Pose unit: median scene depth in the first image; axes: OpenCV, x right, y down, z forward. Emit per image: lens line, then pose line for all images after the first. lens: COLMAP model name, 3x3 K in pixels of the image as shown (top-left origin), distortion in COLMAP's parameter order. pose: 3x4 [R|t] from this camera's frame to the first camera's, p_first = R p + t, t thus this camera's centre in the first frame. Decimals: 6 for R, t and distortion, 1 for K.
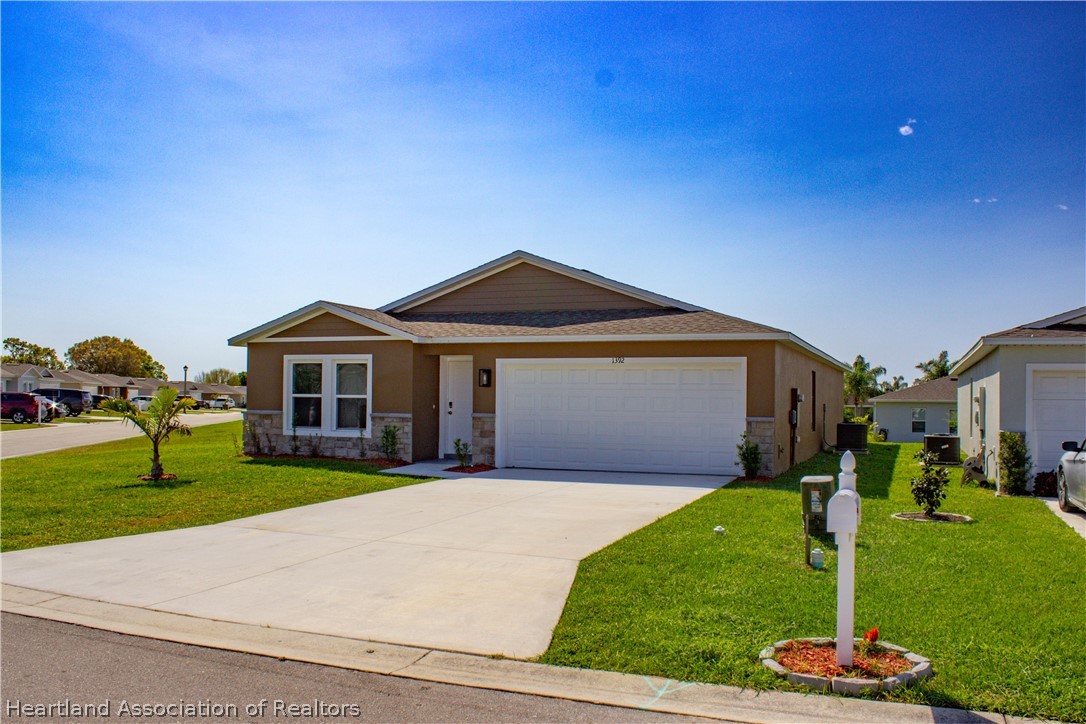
lens RADIAL K [[902.3, 0, 546.4], [0, 902.3, 389.3], [0, 0, 1]] dist [-0.000779, -0.000149]
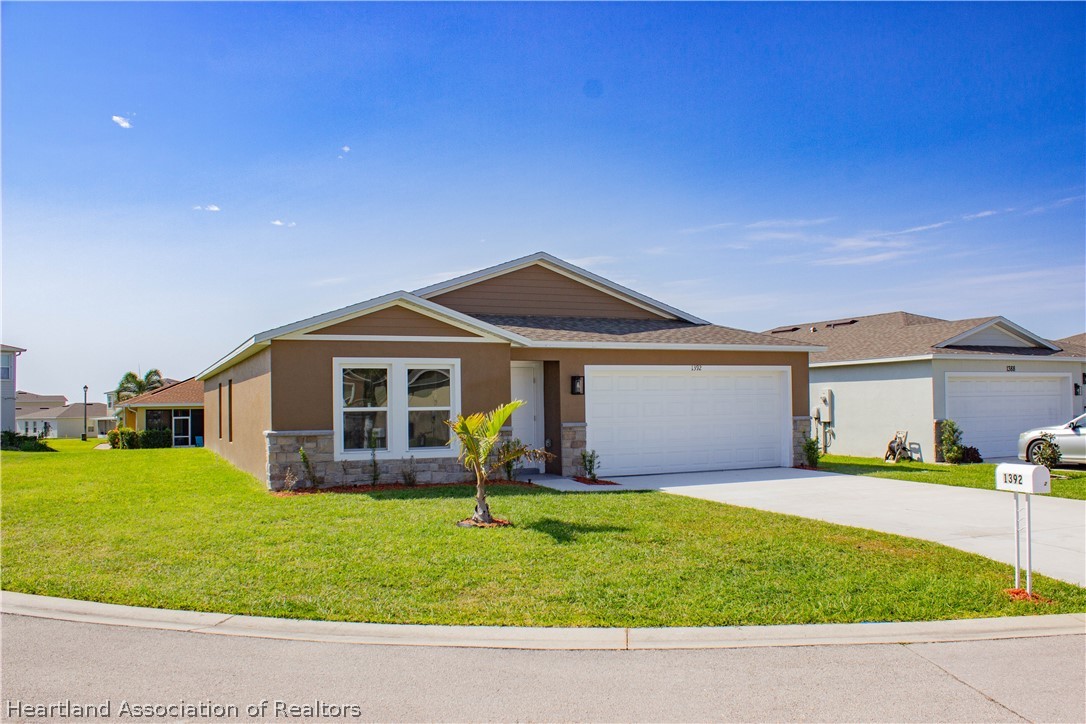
lens RADIAL K [[902.3, 0, 546.4], [0, 902.3, 389.3], [0, 0, 1]] dist [-0.000779, -0.000149]
pose [[0.702373, -0.009290, 0.711748, -0.731224], [0.016273, 0.999863, -0.003008, -0.005755], [-0.711623, 0.013695, 0.702428, 0.339437]]
